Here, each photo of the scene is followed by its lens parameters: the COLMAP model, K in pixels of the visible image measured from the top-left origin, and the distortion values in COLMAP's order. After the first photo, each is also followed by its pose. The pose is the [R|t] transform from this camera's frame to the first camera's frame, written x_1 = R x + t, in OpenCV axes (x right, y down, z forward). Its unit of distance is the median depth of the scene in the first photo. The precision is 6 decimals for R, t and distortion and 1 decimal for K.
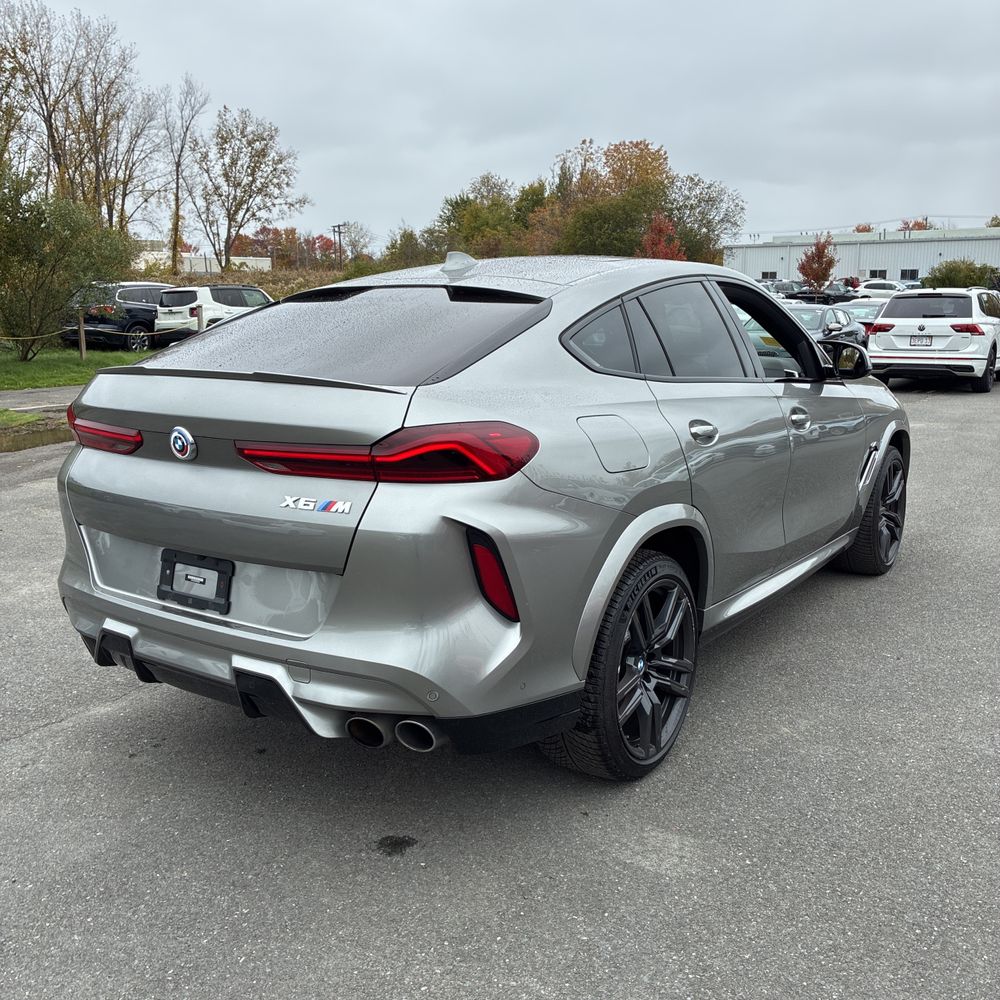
lens RADIAL K [[1010.0, 0, 479.0], [0, 1010.0, 502.6], [0, 0, 1]] dist [0.006609, -0.012978]
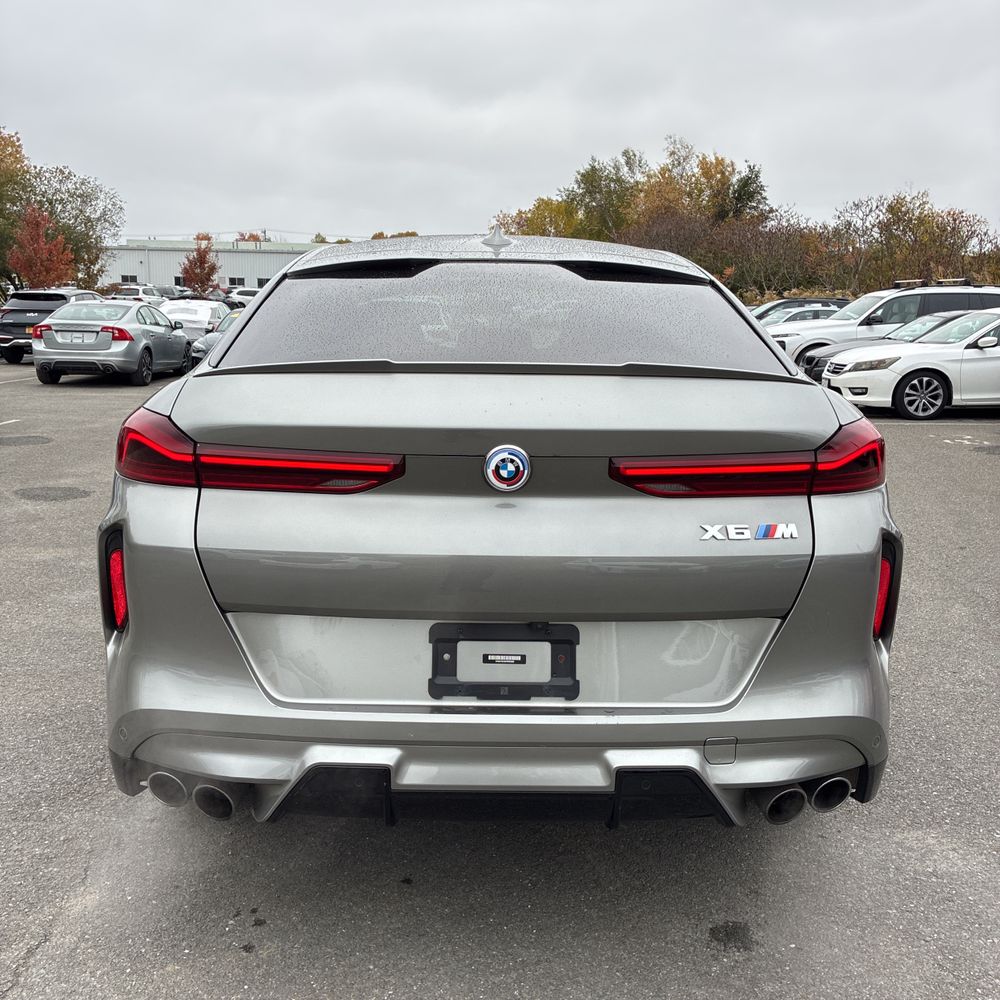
lens RADIAL K [[996.1, 0, 476.9], [0, 996.1, 511.5], [0, 0, 1]] dist [0.036040, -0.030883]
pose [[0.814644, -0.095941, 0.571971, -0.695637], [0.092899, 0.995074, 0.034598, -0.053762], [-0.572473, 0.024951, 0.819544, 0.442526]]
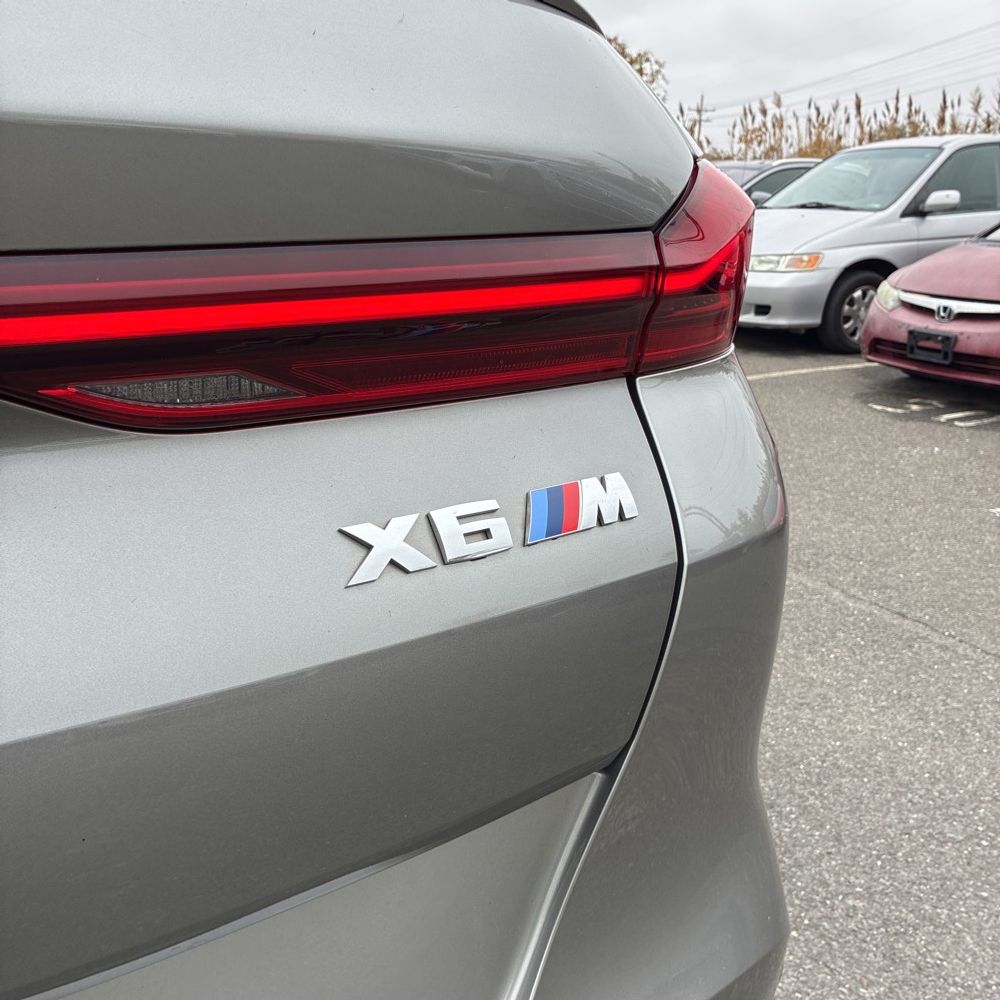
lens RADIAL K [[1032.6, 0, 503.6], [0, 1032.6, 493.8], [0, 0, 1]] dist [0.020072, -0.003795]
pose [[0.439043, -0.232156, 0.867954, -0.320718], [0.157636, 0.970959, 0.179969, -0.040008], [-0.884529, 0.057807, 0.462889, 0.808678]]
